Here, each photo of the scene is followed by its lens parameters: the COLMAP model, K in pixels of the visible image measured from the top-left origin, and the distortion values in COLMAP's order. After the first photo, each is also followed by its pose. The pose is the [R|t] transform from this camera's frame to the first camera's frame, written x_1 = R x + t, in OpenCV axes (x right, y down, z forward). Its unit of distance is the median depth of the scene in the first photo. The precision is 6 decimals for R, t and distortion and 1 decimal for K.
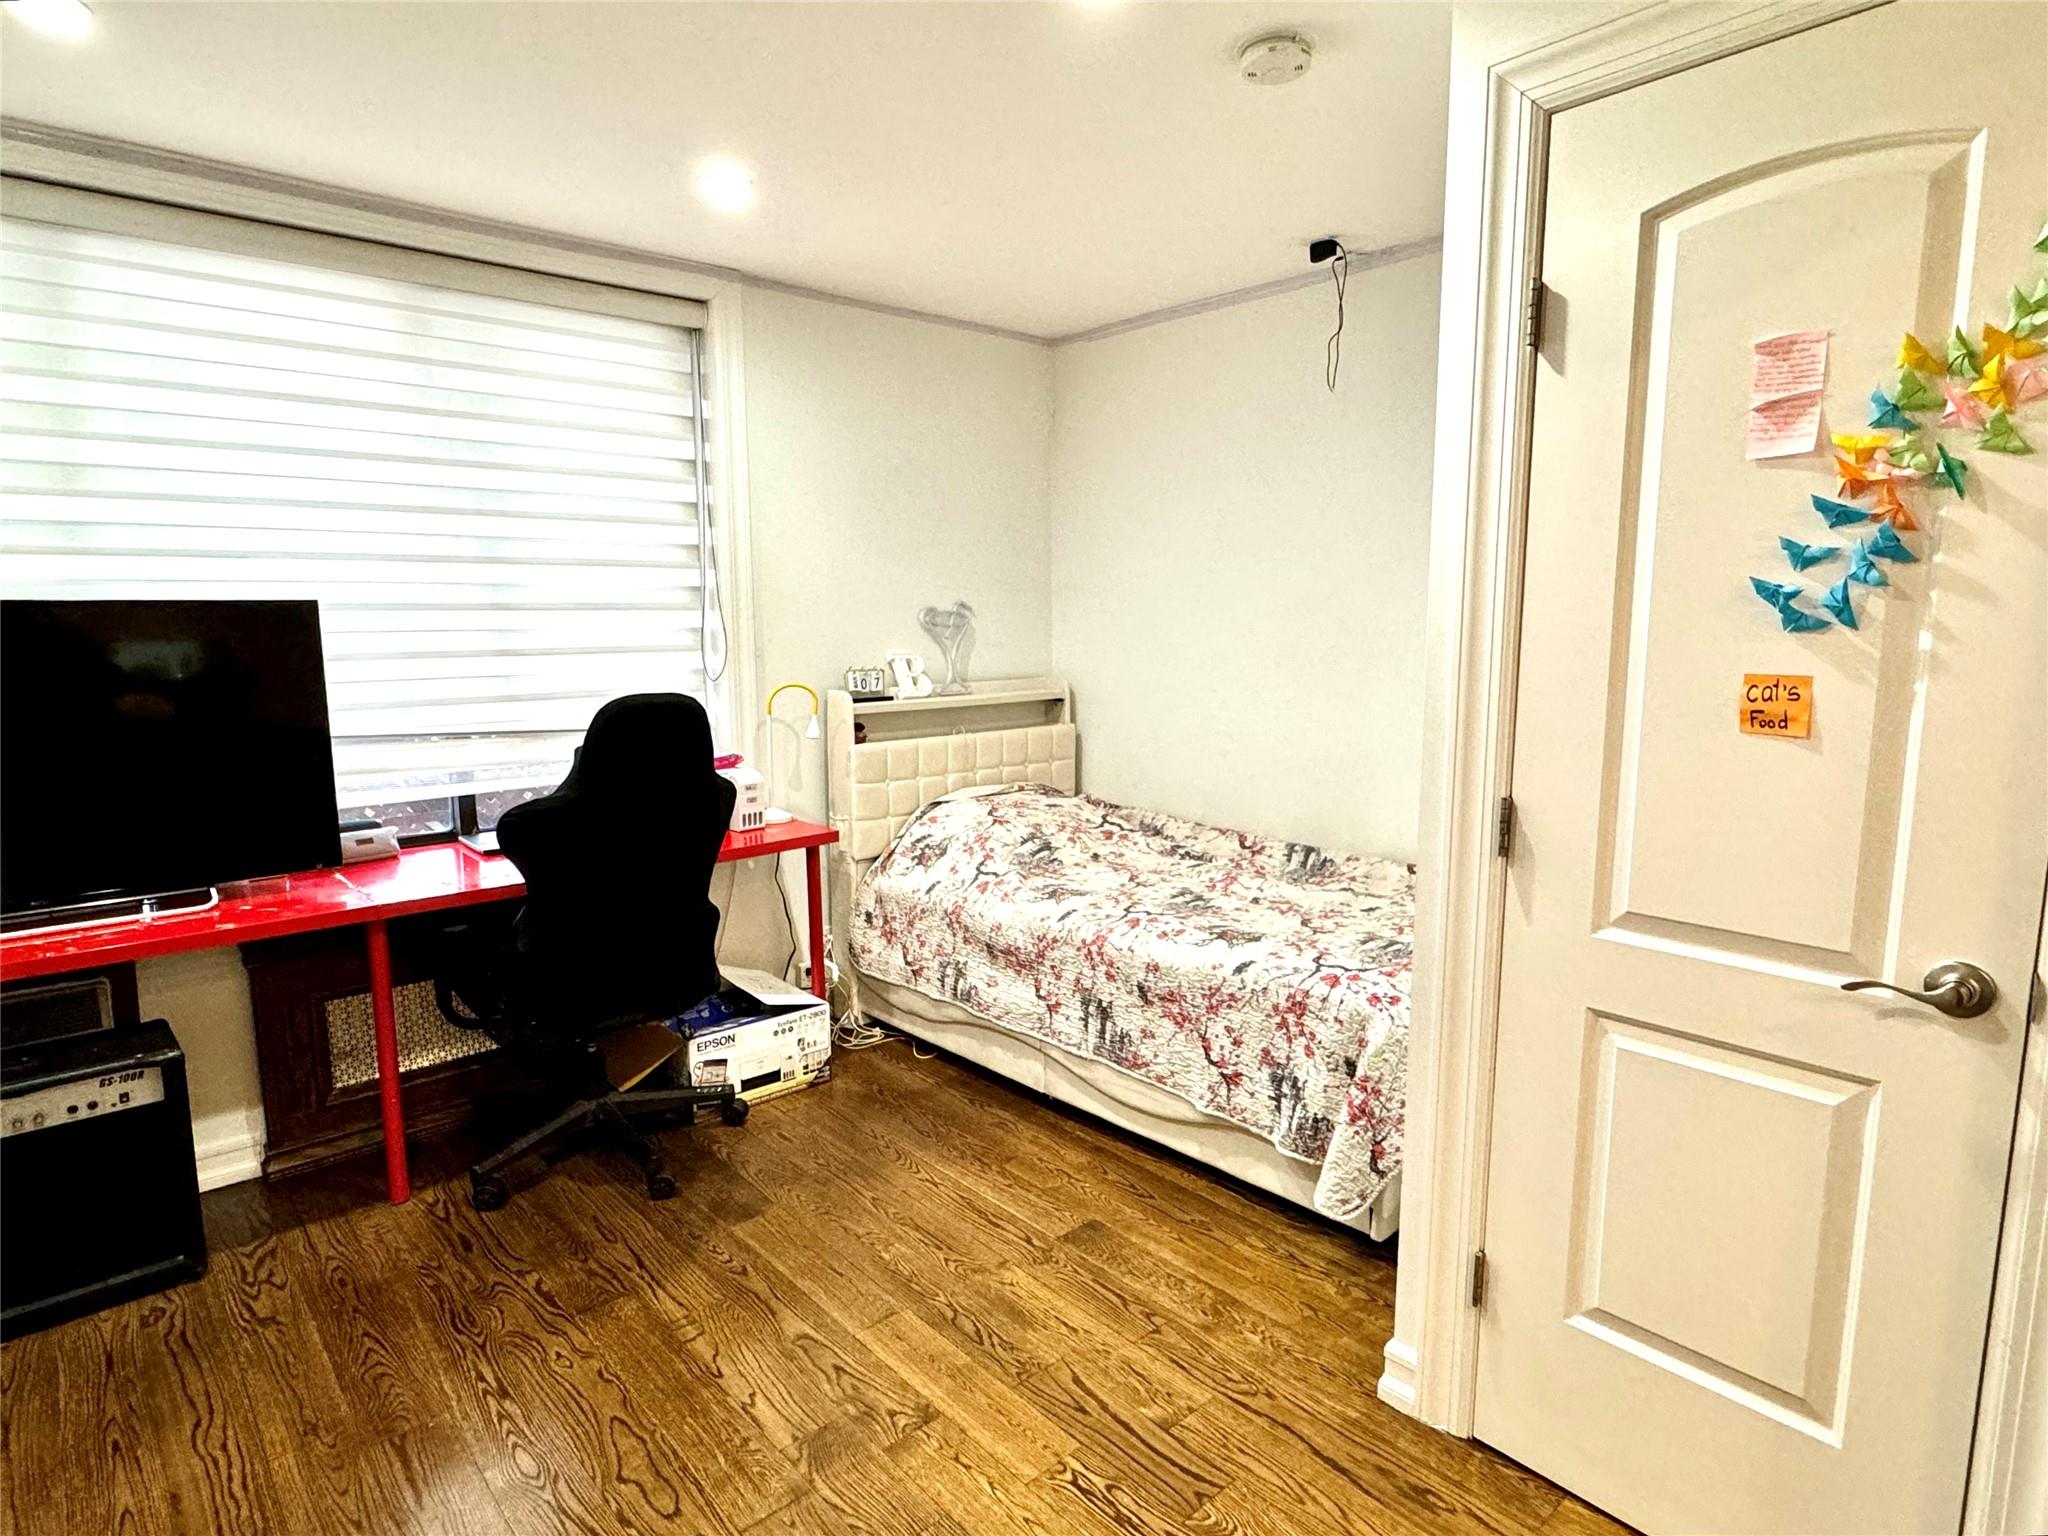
lens RADIAL K [[1121.8, 0, 1024.0], [0, 1121.8, 768.0], [0, 0, 1]] dist [-0.013900, 0.000970]
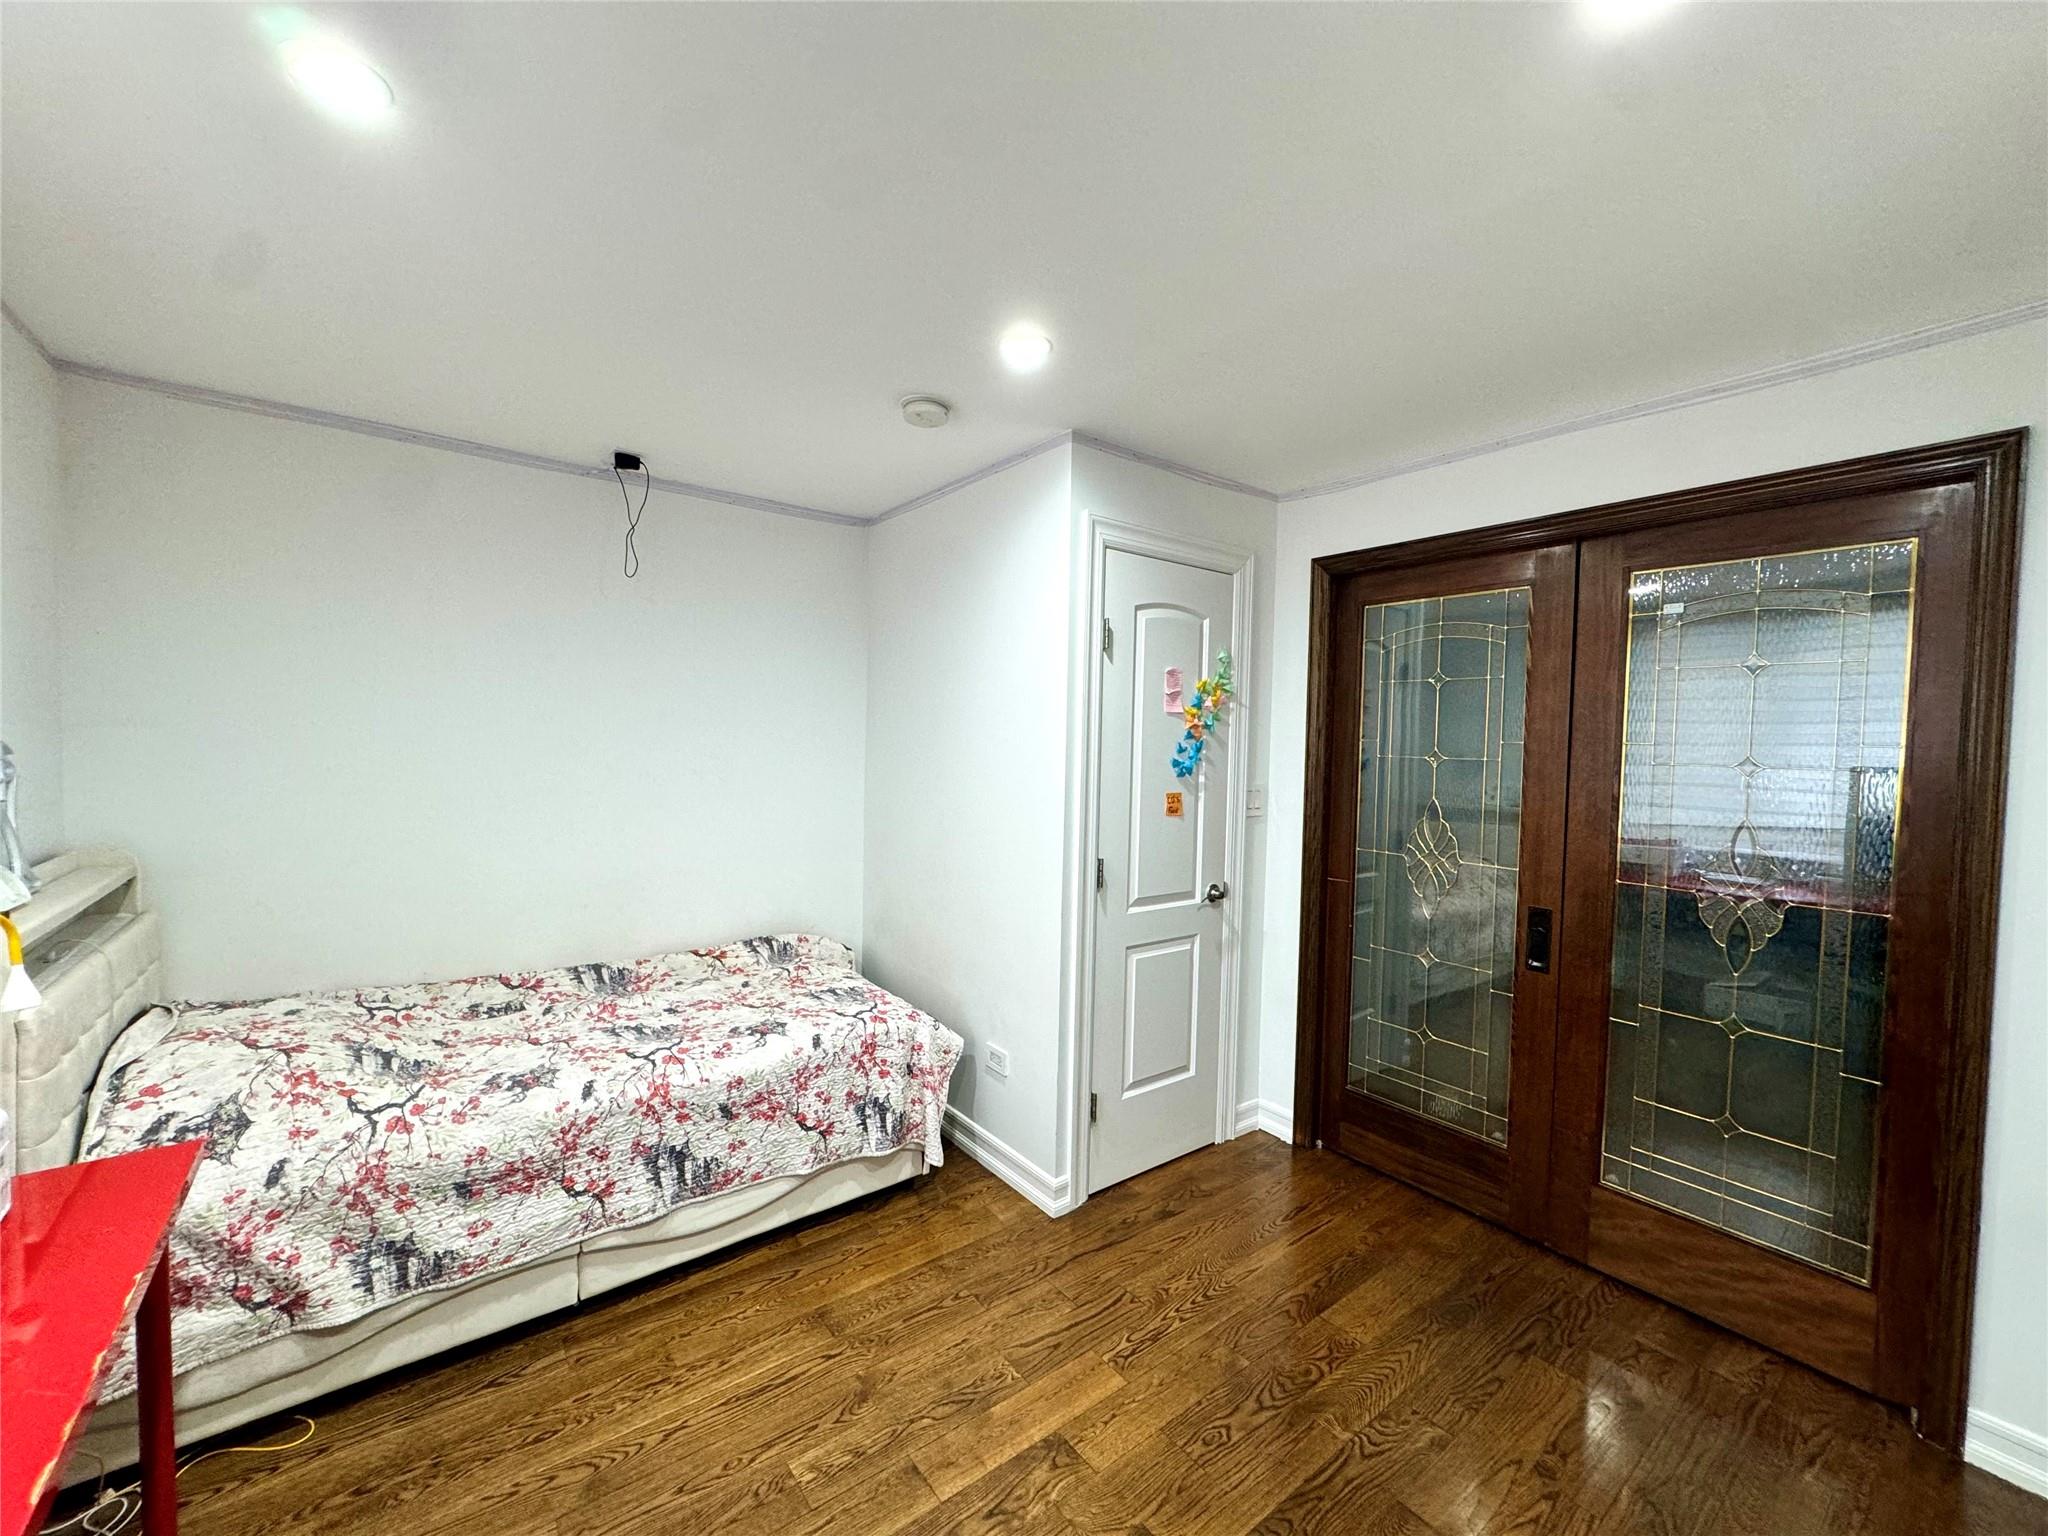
lens RADIAL K [[815.1, 0, 1024.0], [0, 815.1, 768.0], [0, 0, 1]] dist [-0.000213, 0.000071]
pose [[0.074670, -0.028043, 0.996814, -0.677930], [0.117565, 0.992881, 0.019126, -0.117587], [-0.990254, 0.115763, 0.077435, 0.631707]]
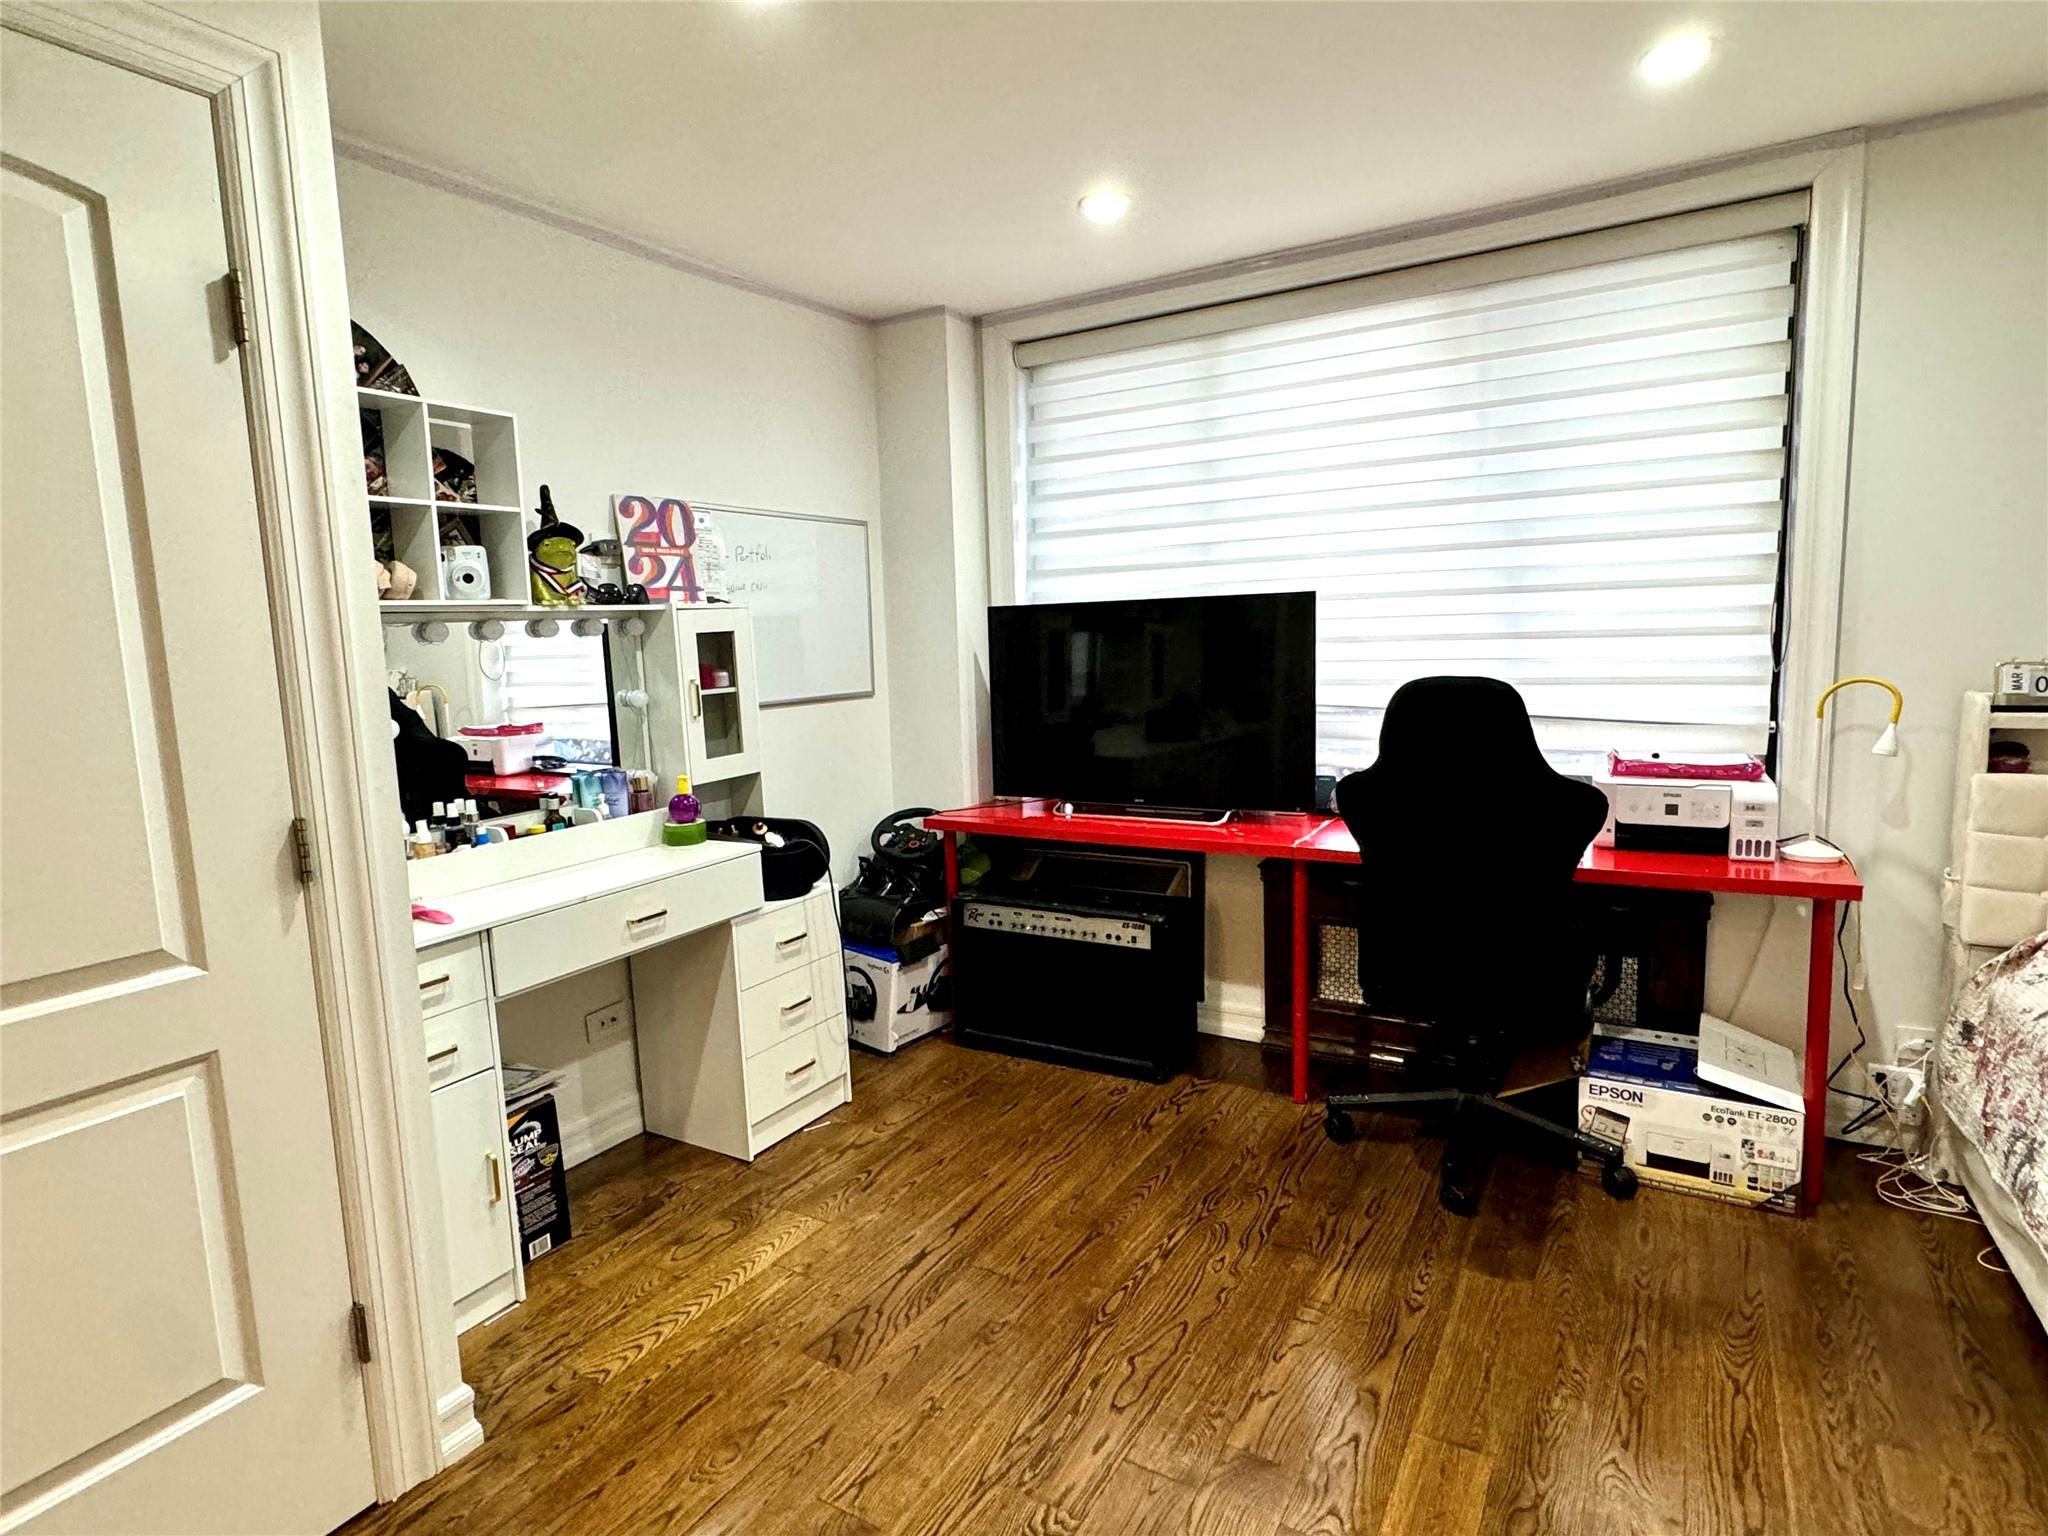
lens RADIAL K [[1075.0, 0, 1024.0], [0, 1075.0, 768.0], [0, 0, 1]] dist [-0.002858, -0.000800]
pose [[0.299914, 0.112977, -0.947253, 0.380100], [-0.102088, 0.991061, 0.085880, -0.027417], [0.948488, 0.070946, 0.308767, 0.341629]]
